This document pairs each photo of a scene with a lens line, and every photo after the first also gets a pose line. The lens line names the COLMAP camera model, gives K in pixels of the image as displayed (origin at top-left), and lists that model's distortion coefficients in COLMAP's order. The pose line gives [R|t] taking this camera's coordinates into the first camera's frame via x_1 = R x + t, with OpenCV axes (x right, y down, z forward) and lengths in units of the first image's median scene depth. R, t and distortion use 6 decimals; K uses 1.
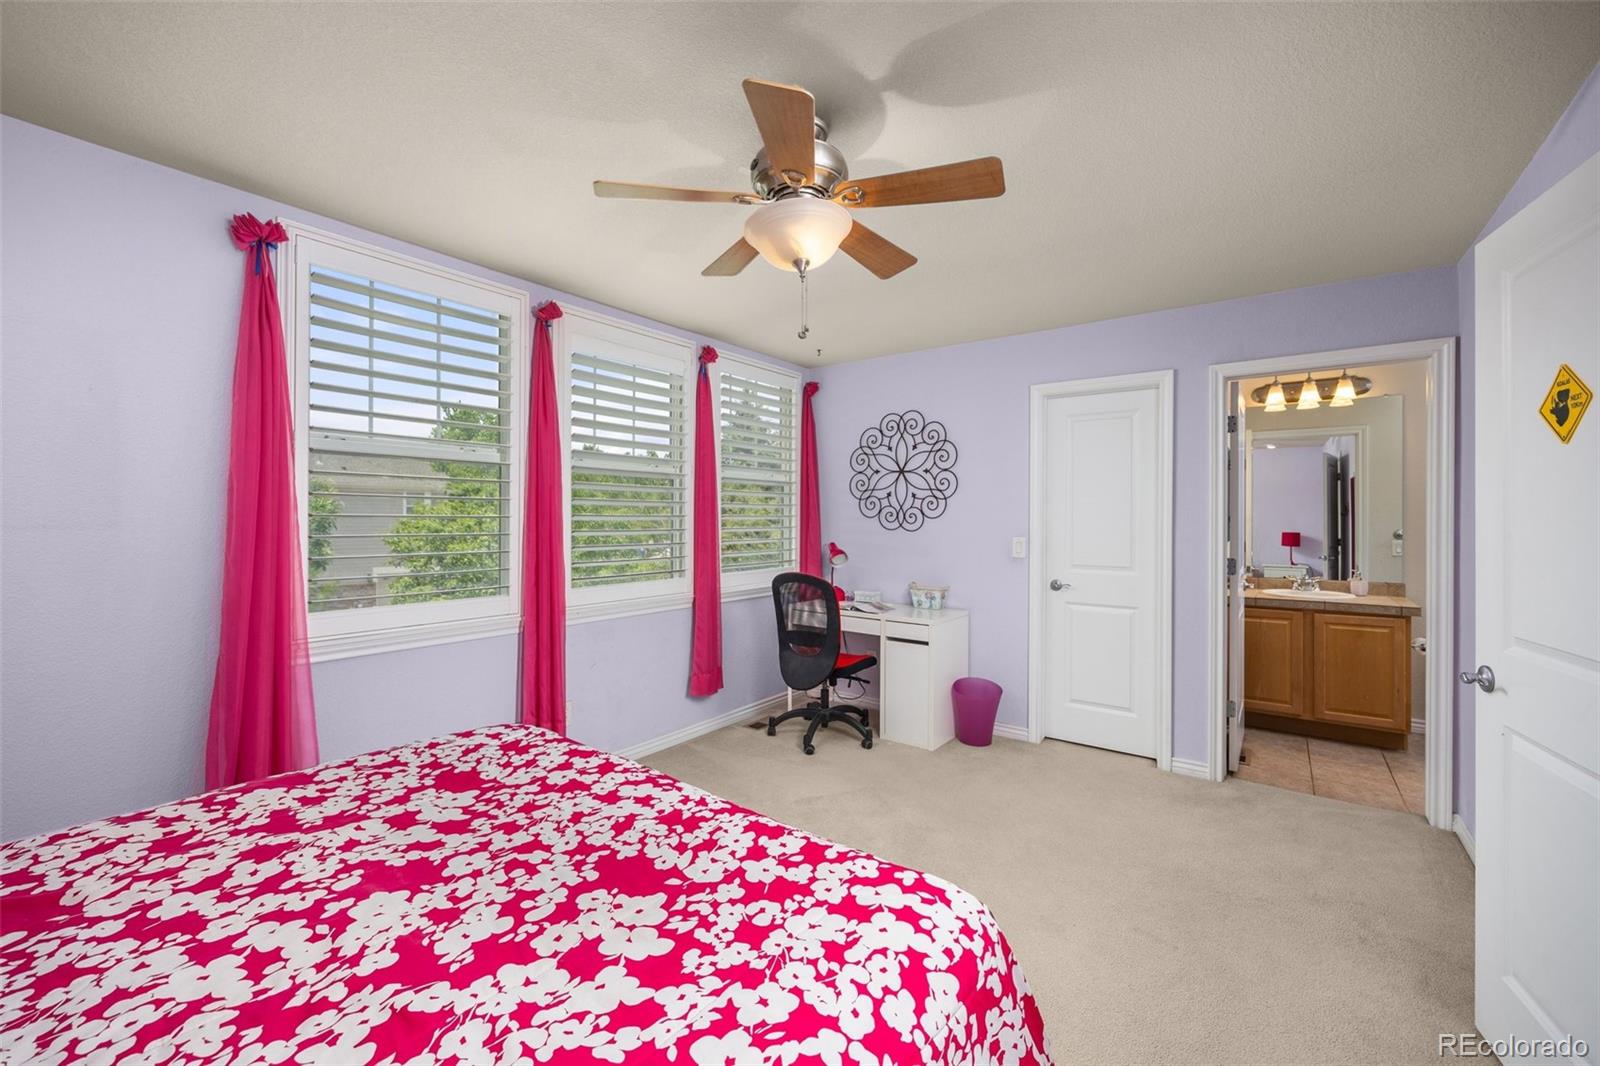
lens RADIAL K [[647.5, 0, 805.1], [0, 647.5, 518.9], [0, 0, 1]] dist [-0.003294, 0.000055]
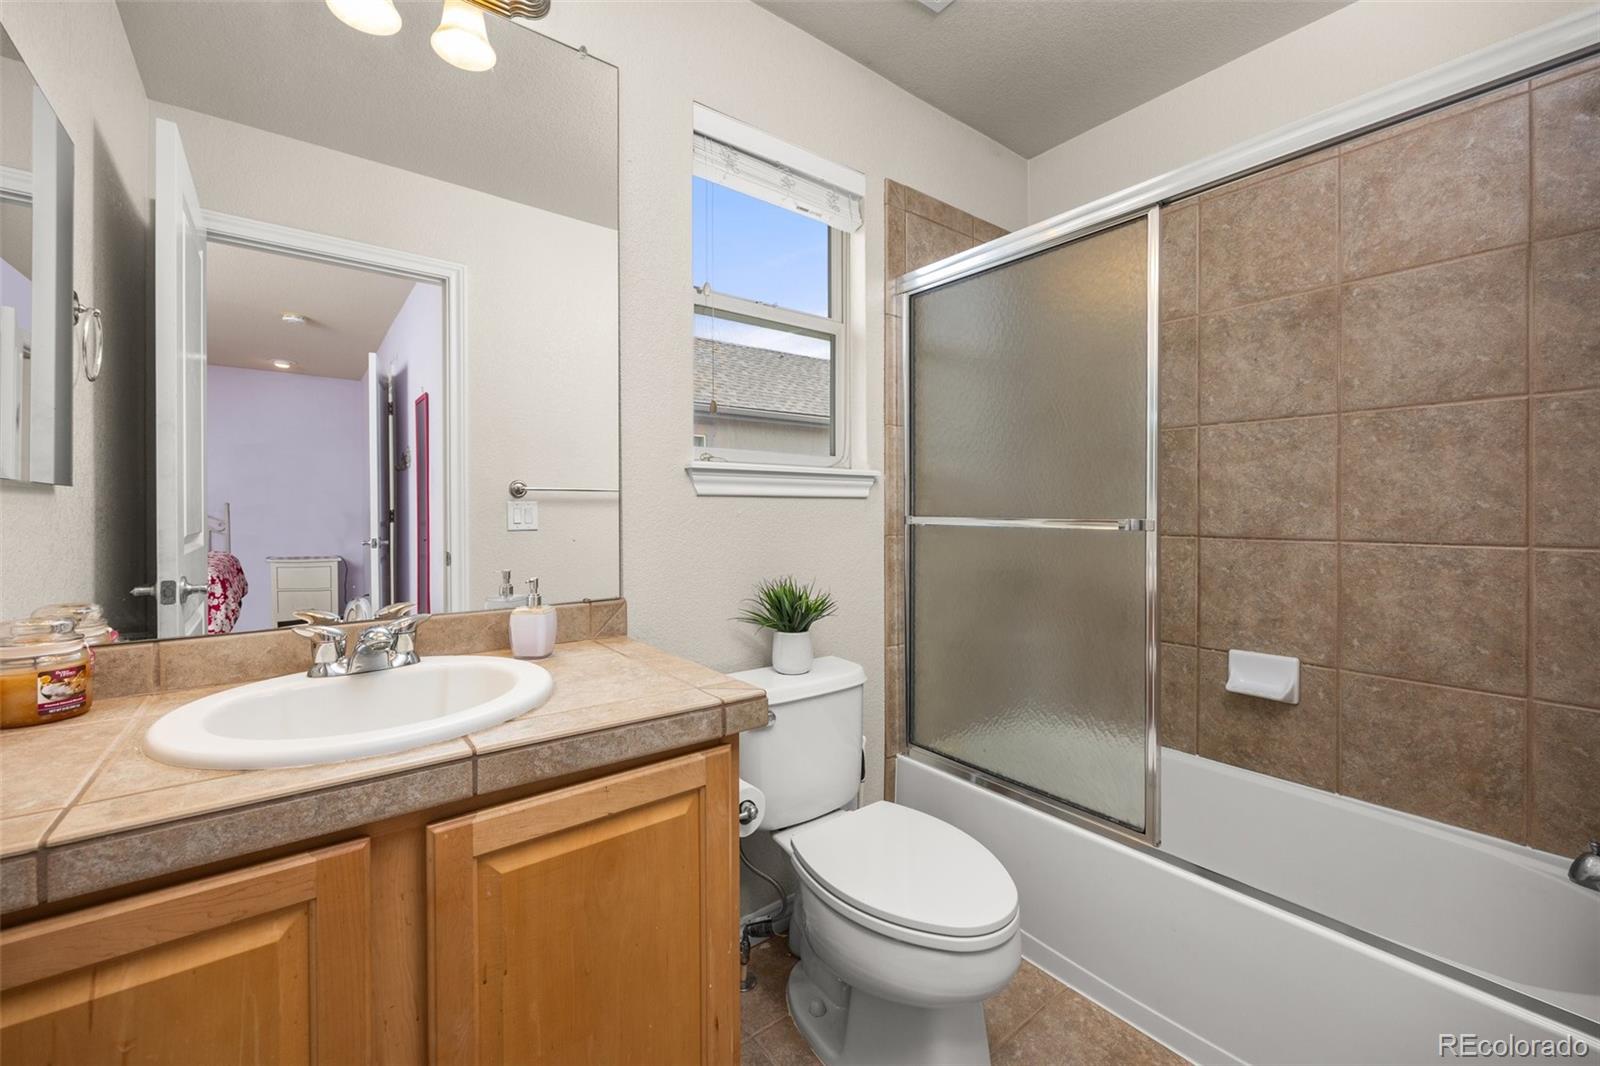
lens RADIAL K [[647.5, 0, 805.1], [0, 647.5, 518.9], [0, 0, 1]] dist [-0.003294, 0.000055]
pose [[0.279235, -0.024714, 0.959905, 0.636201], [0.003489, 0.999688, 0.024724, 0.051155], [-0.960216, -0.003555, 0.279235, 0.836852]]
